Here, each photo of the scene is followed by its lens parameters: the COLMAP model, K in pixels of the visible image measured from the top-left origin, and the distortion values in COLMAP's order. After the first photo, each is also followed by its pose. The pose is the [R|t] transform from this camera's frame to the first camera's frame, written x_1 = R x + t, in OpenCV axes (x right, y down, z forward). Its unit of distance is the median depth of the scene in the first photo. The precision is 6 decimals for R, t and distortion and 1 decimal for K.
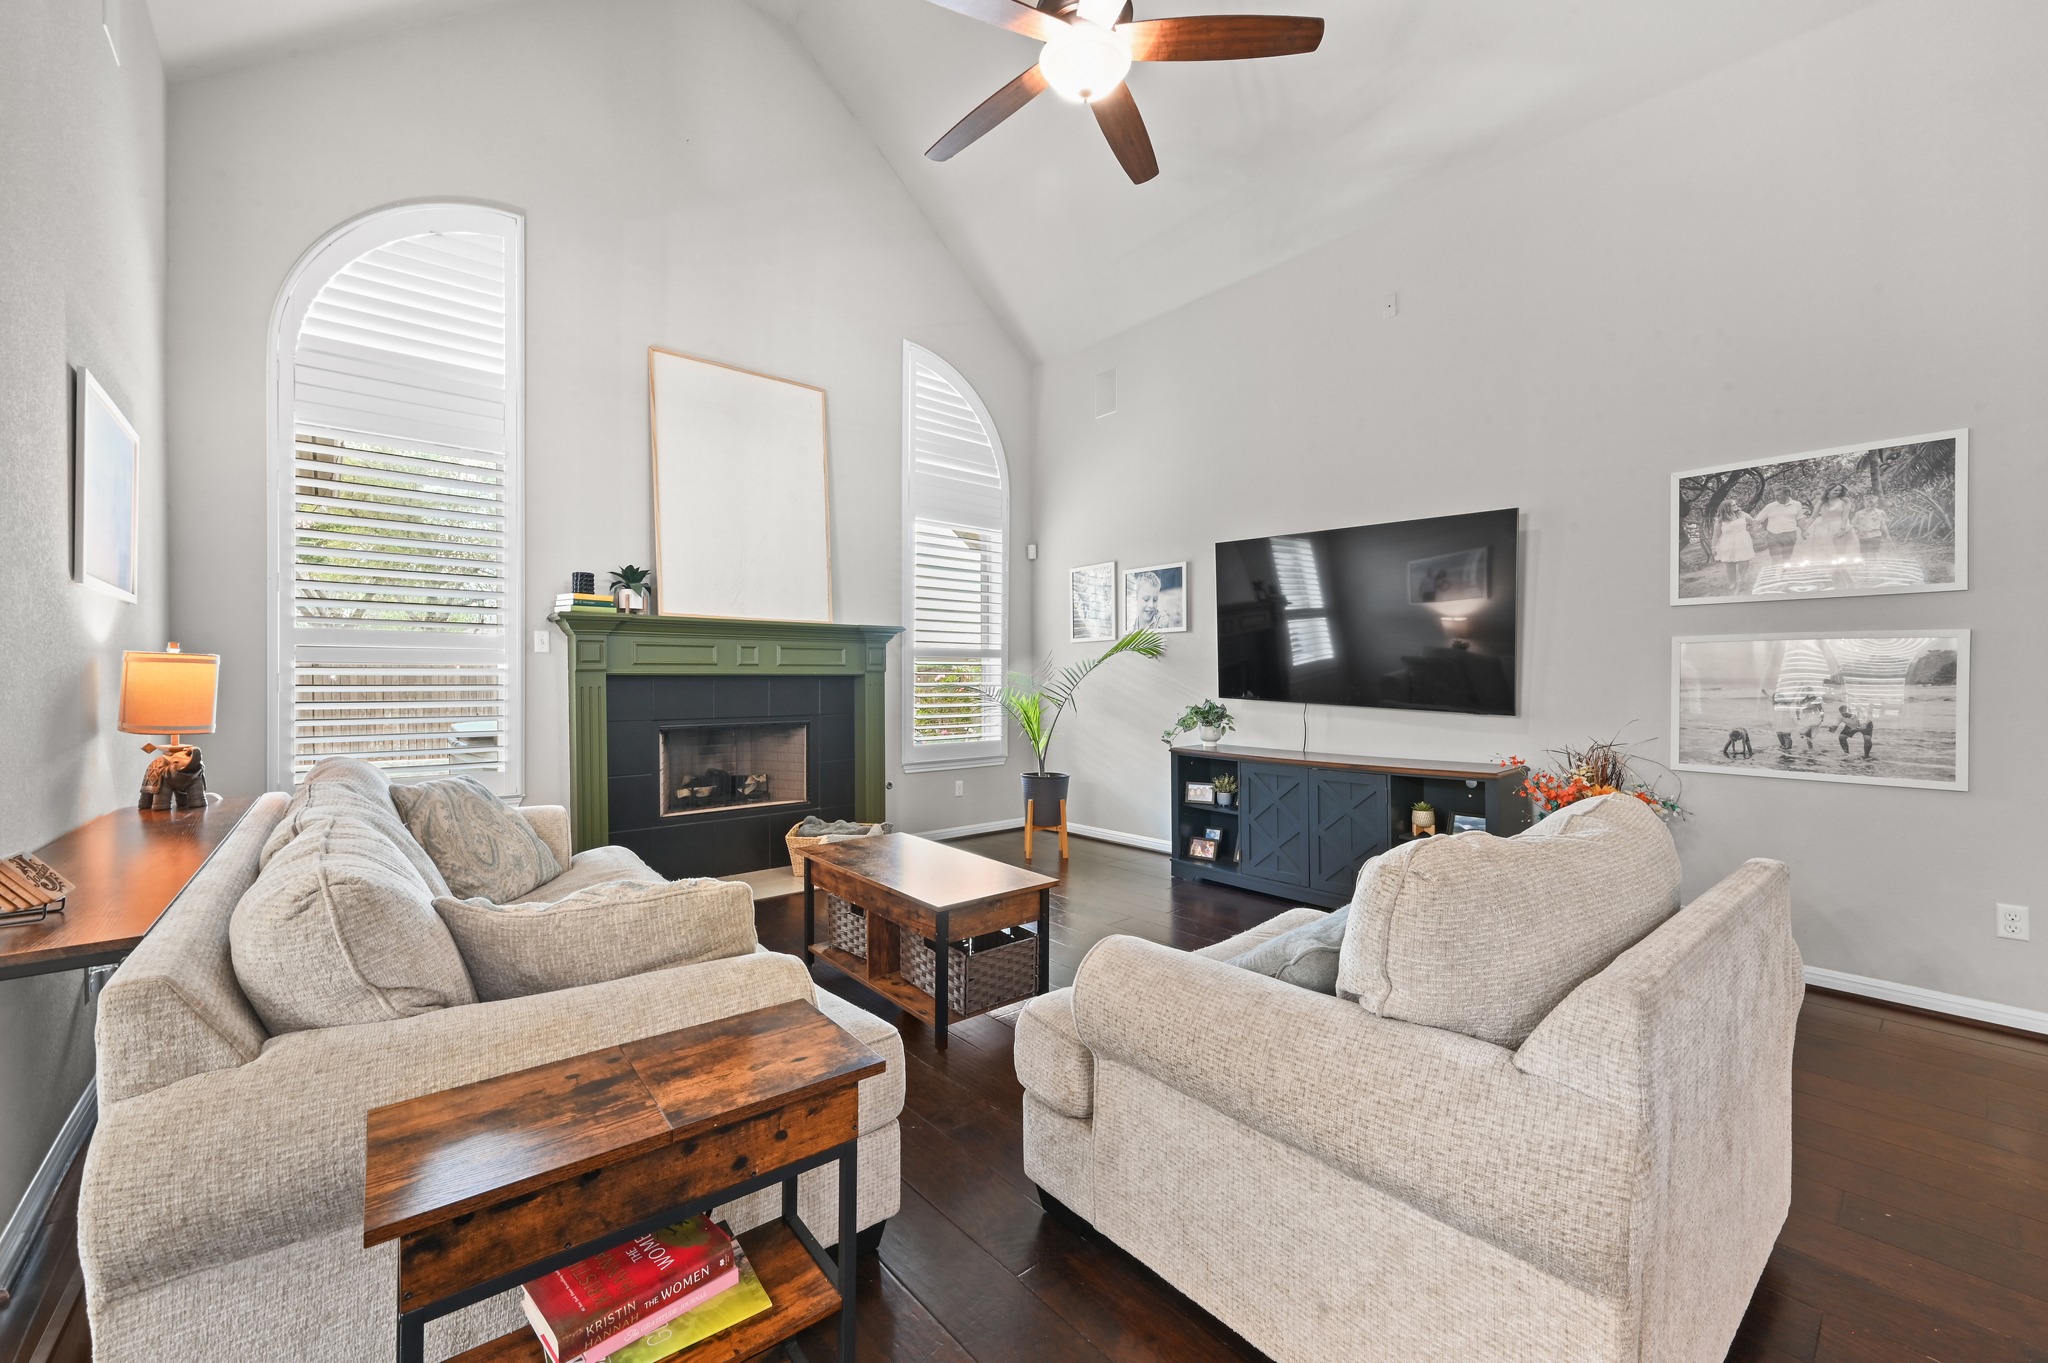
lens RADIAL K [[817.6, 0, 1030.2], [0, 817.6, 673.2], [0, 0, 1]] dist [0.000942, -0.000188]
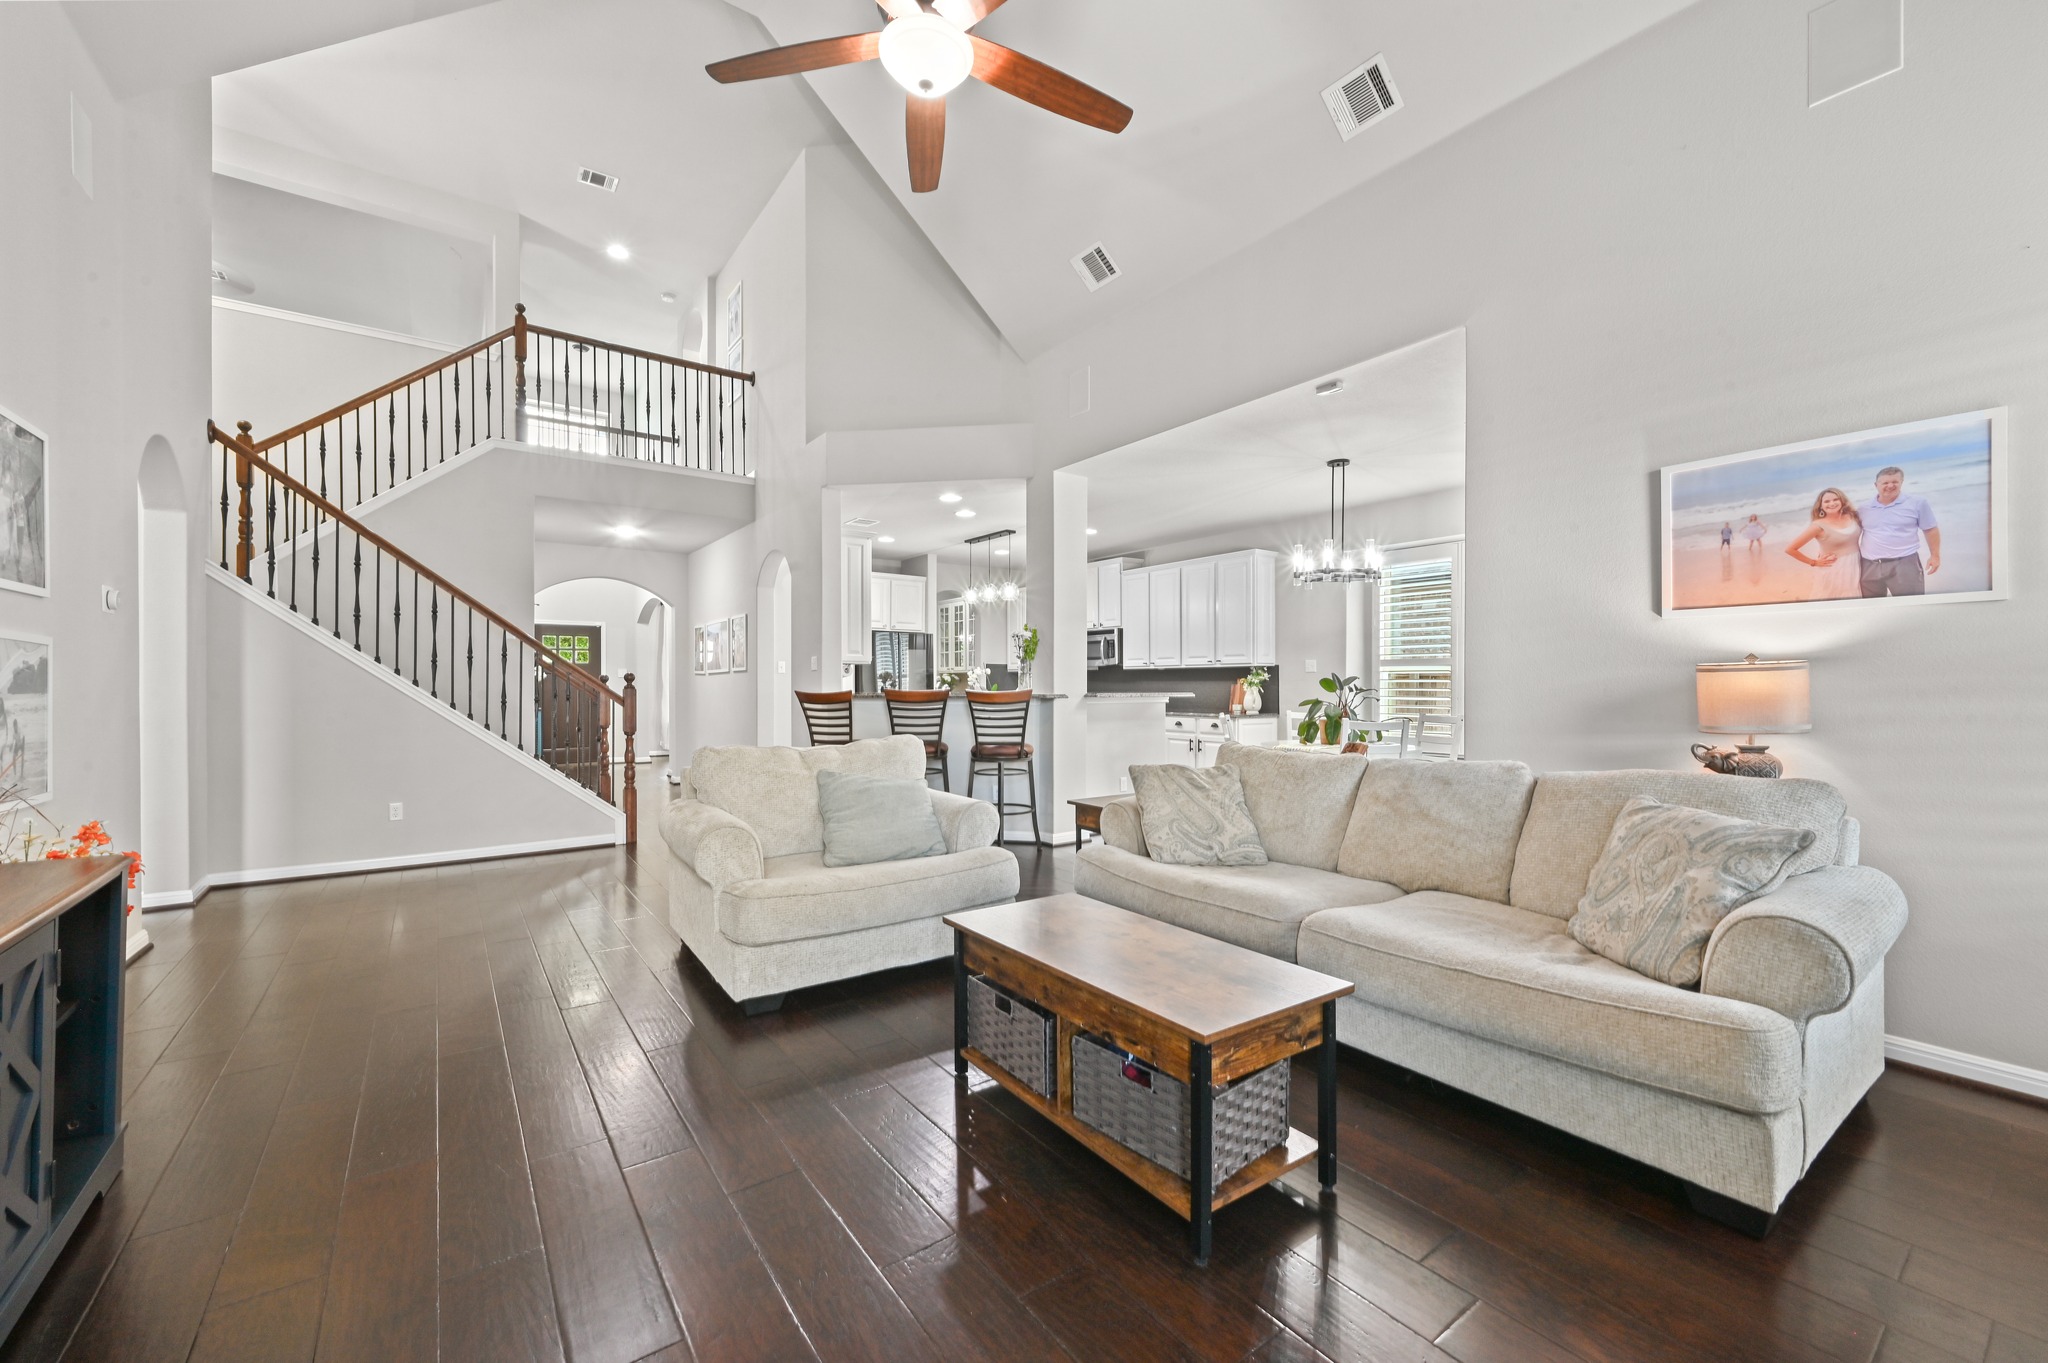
lens RADIAL K [[817.6, 0, 1022.4], [0, 817.6, 687.7], [0, 0, 1]] dist [0.000942, -0.000188]
pose [[-0.996816, 0.002165, 0.079711, -0.103555], [0.002306, 0.999996, 0.001682, 0.007454], [-0.079707, 0.001860, -0.996817, 1.612046]]
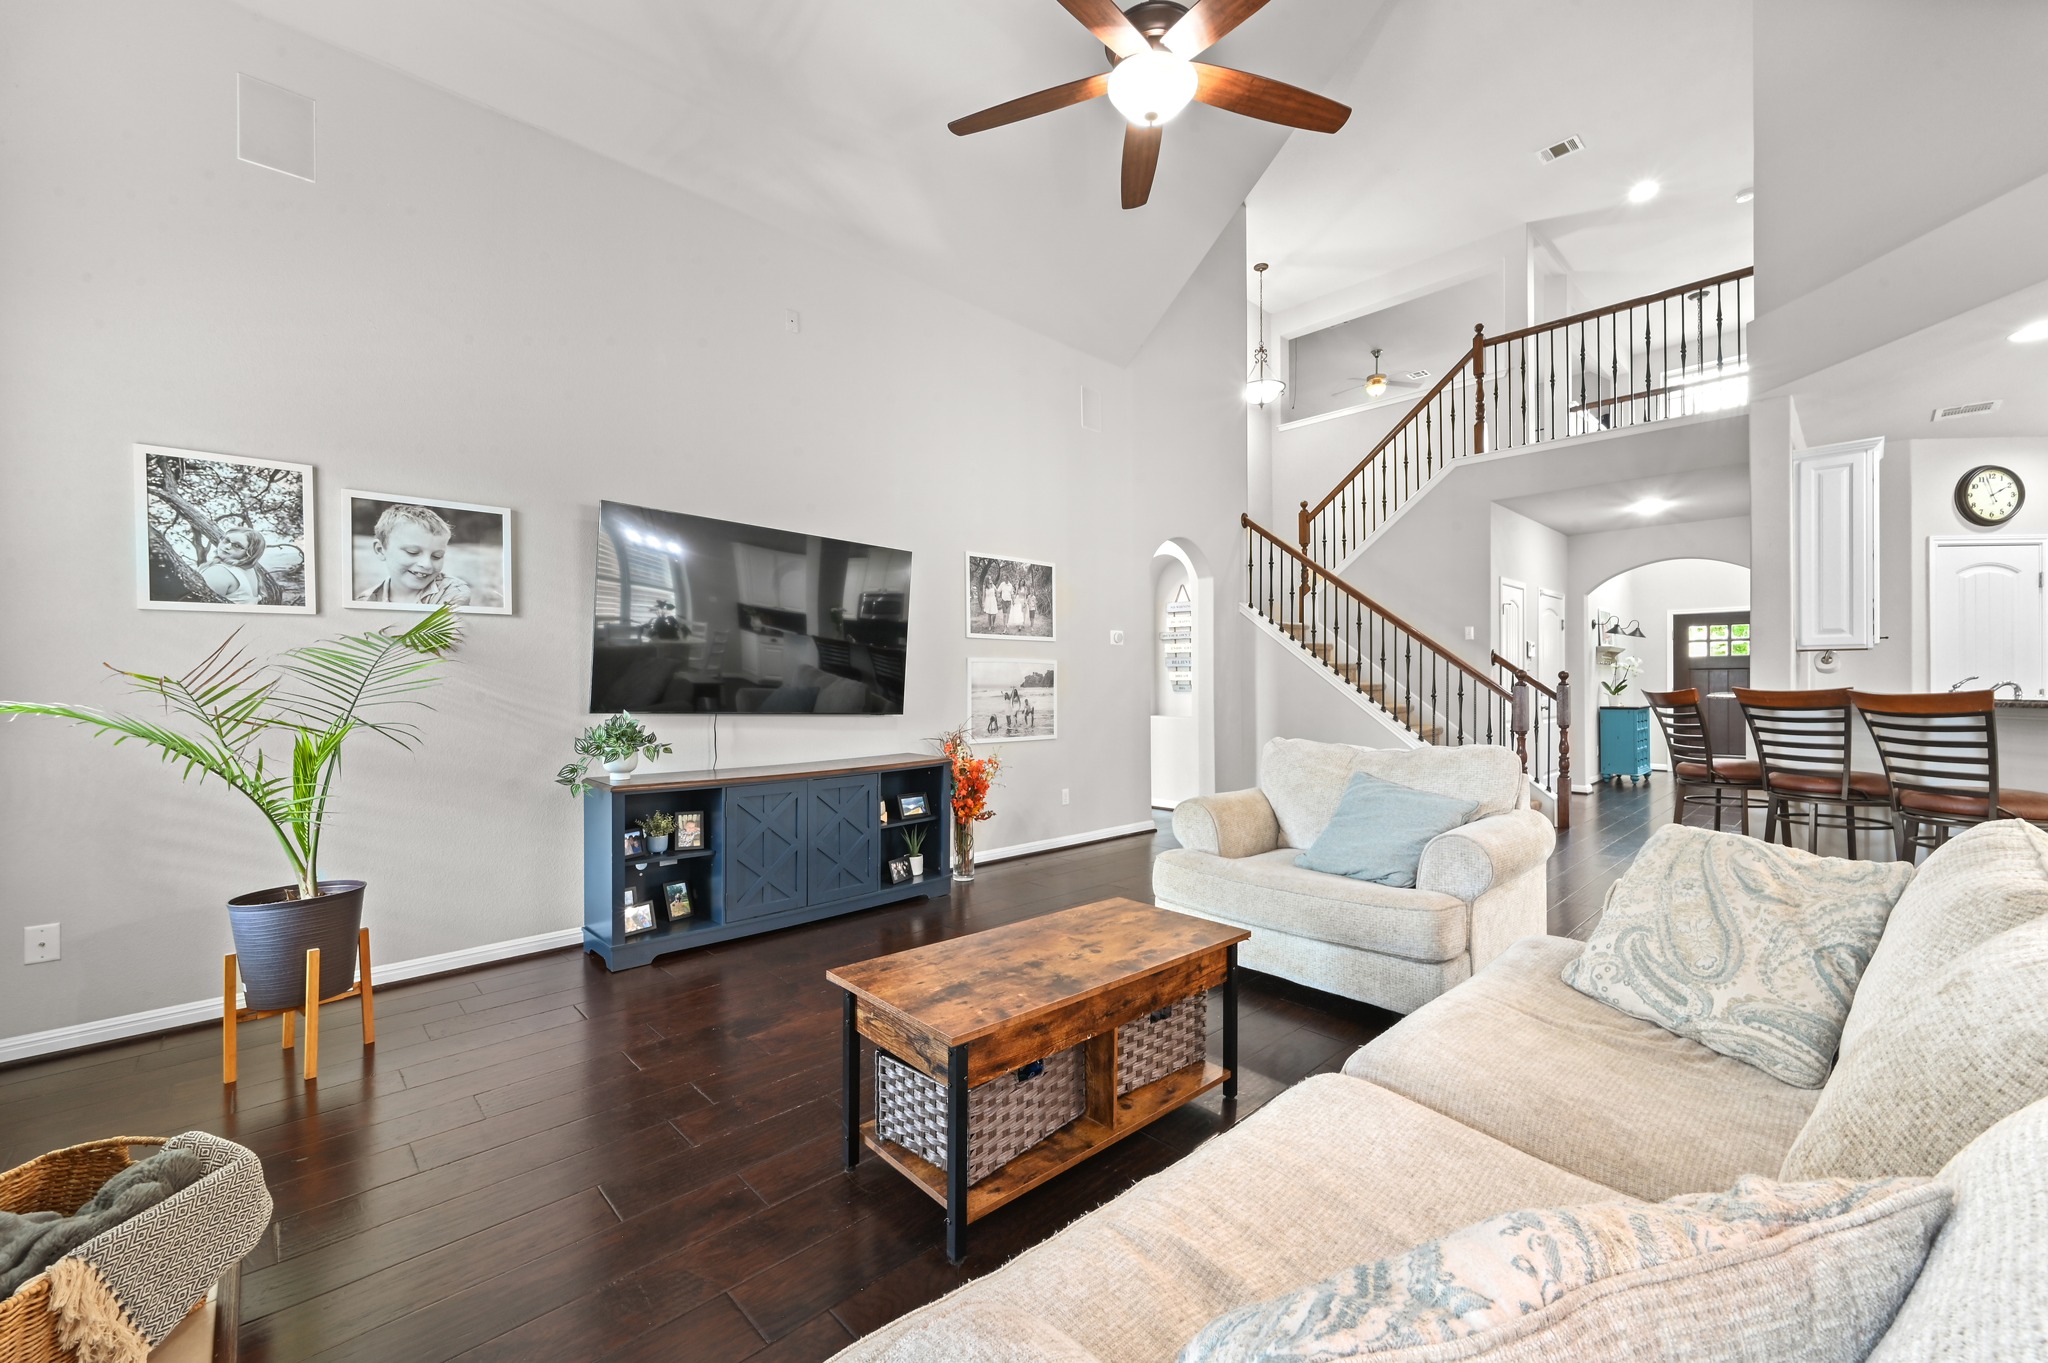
lens RADIAL K [[817.6, 0, 1027.2], [0, 817.6, 682.1], [0, 0, 1]] dist [0.000942, -0.000188]
pose [[-0.048339, 0.005541, 0.998816, -0.778964], [0.000743, 0.999985, -0.005512, 0.010544], [-0.998831, 0.000476, -0.048342, 0.994361]]
